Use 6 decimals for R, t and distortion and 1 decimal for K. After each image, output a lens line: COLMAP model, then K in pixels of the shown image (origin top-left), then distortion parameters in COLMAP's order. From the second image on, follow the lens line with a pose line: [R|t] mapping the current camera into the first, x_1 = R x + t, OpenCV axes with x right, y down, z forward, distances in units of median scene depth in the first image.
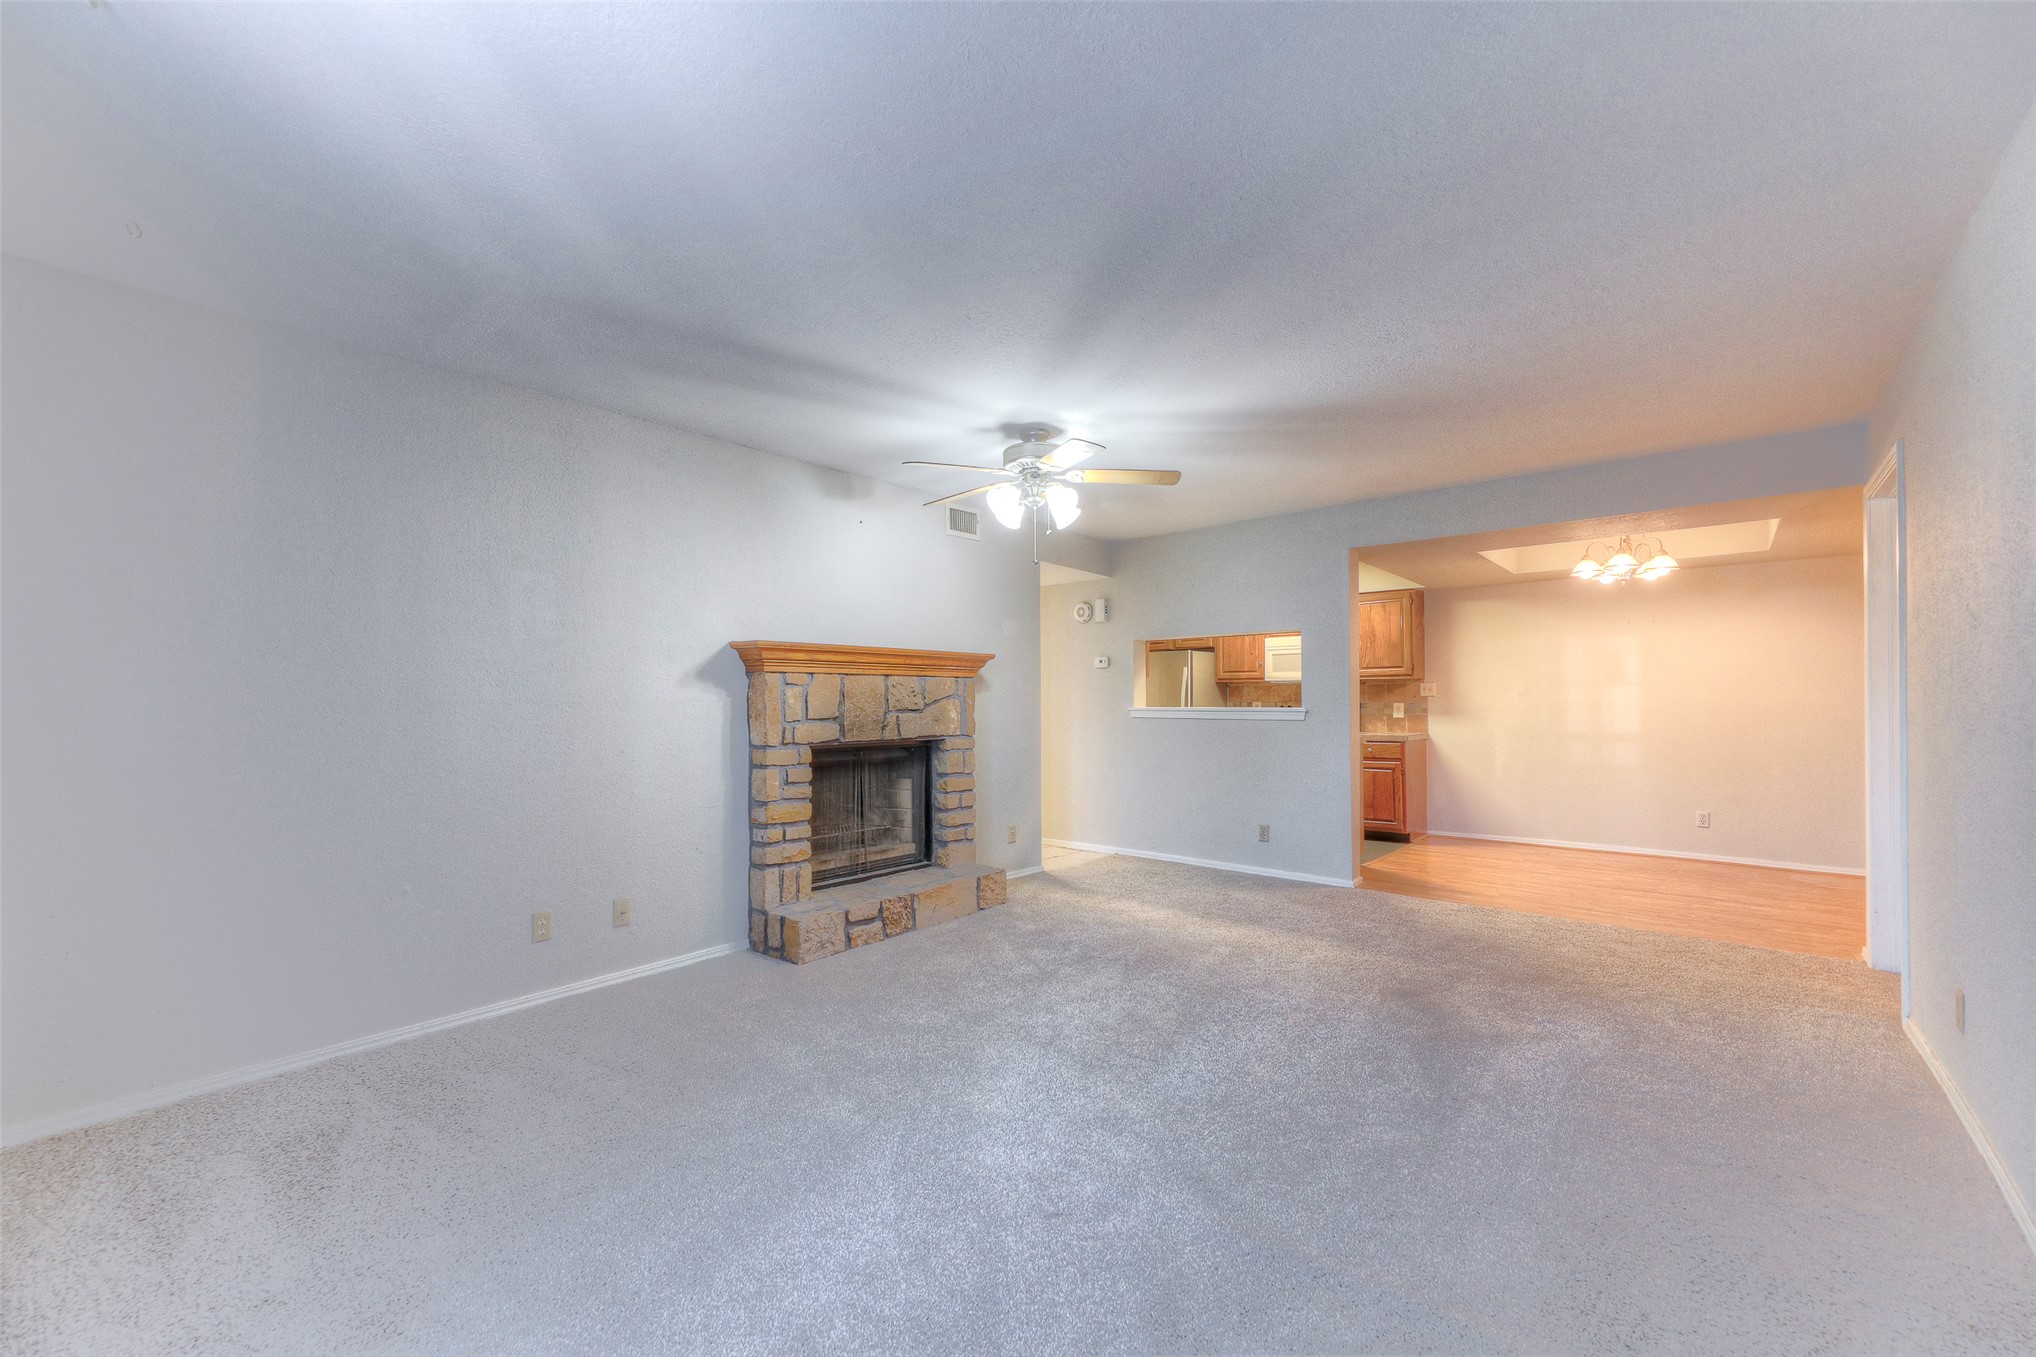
lens RADIAL K [[817.1, 0, 1014.3], [0, 817.1, 684.0], [0, 0, 1]] dist [0.005663, -0.001129]
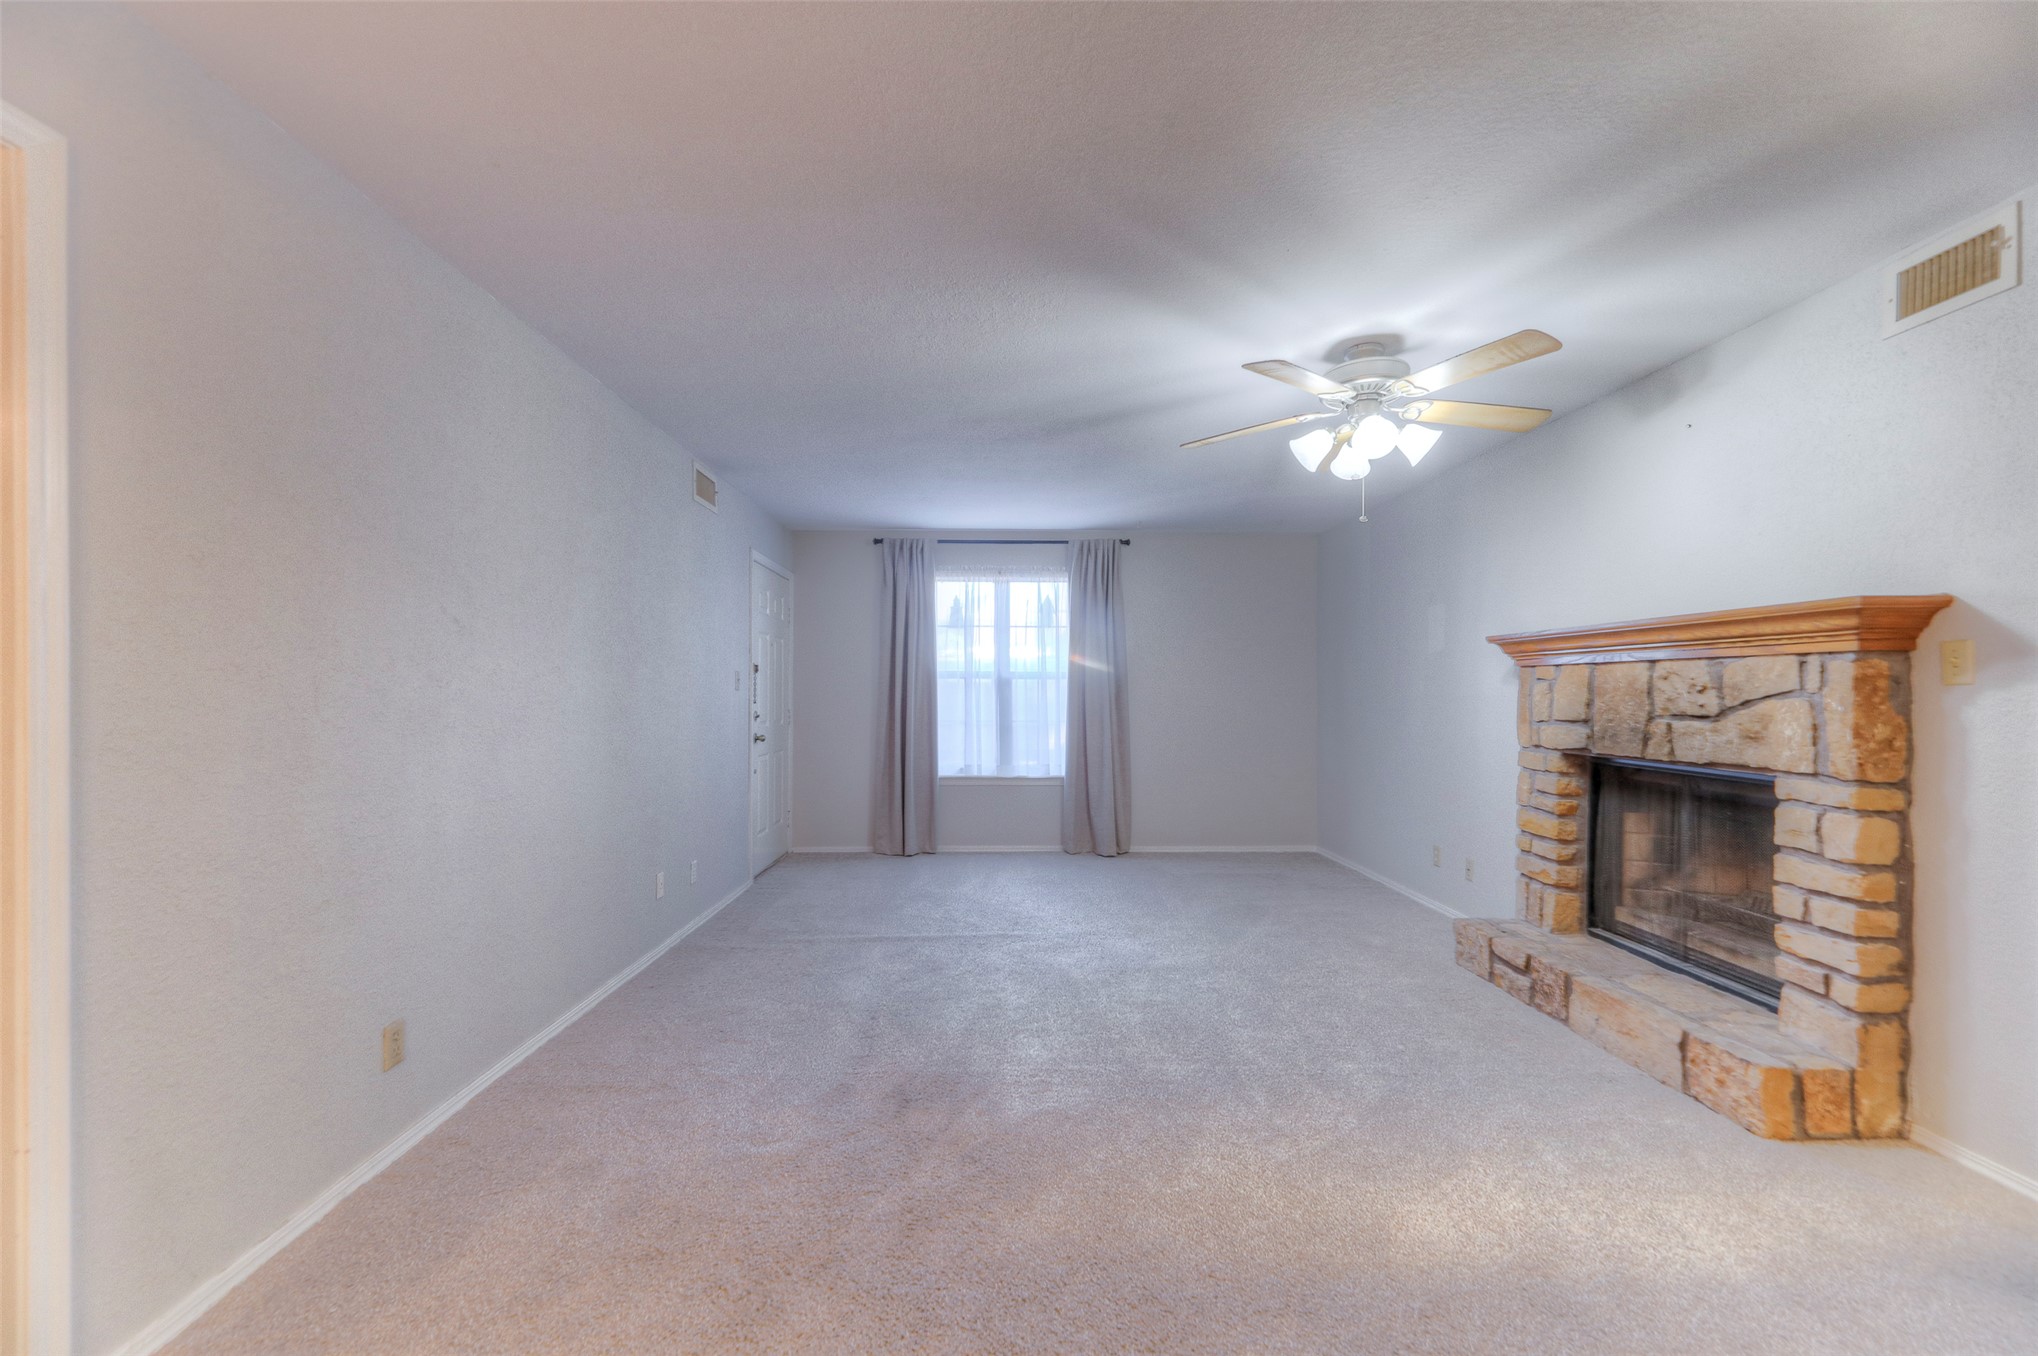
lens RADIAL K [[817.9, 0, 1017.3], [0, 817.9, 689.0], [0, 0, 1]] dist [0.005663, -0.001129]
pose [[-0.735887, 0.002527, -0.677100, 0.662705], [0.015581, 0.999791, -0.013203, 0.012480], [0.676926, -0.020266, -0.735772, 1.137283]]
